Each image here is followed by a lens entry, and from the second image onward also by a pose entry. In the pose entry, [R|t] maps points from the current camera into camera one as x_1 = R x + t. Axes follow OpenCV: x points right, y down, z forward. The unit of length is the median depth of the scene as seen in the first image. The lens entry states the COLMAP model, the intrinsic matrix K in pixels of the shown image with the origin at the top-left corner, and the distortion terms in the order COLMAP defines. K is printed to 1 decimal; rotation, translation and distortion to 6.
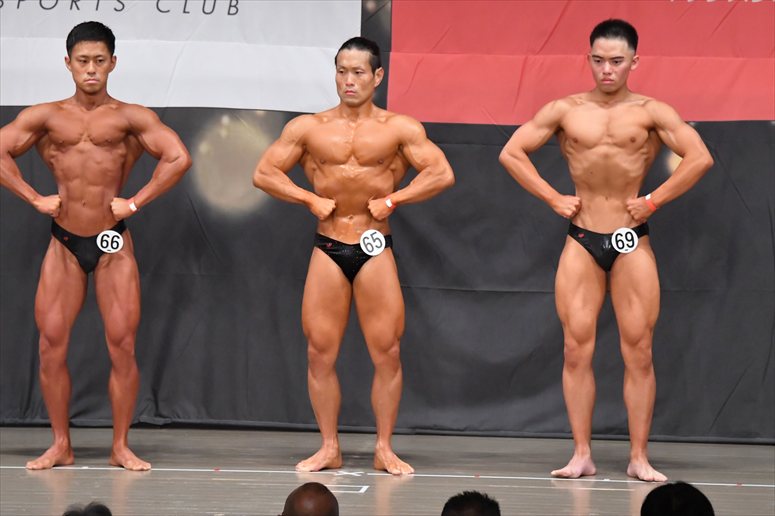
lens RADIAL K [[5015.3, 0, 397.5], [0, 5015.3, 270.9], [0, 0, 1]] dist [2.043961, 0.000000]
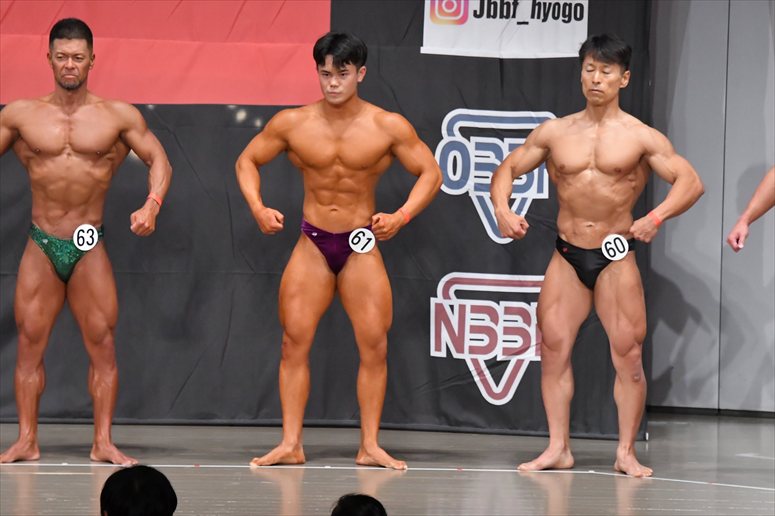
lens RADIAL K [[5015.3, 0, 360.2], [0, 5015.3, 258.1], [0, 0, 1]] dist [2.043961, 0.000000]
pose [[0.989717, 0.001201, 0.143032, -0.182432], [-0.001459, 0.999997, 0.001701, -0.003375], [-0.143030, -0.001892, 0.989717, 0.024660]]
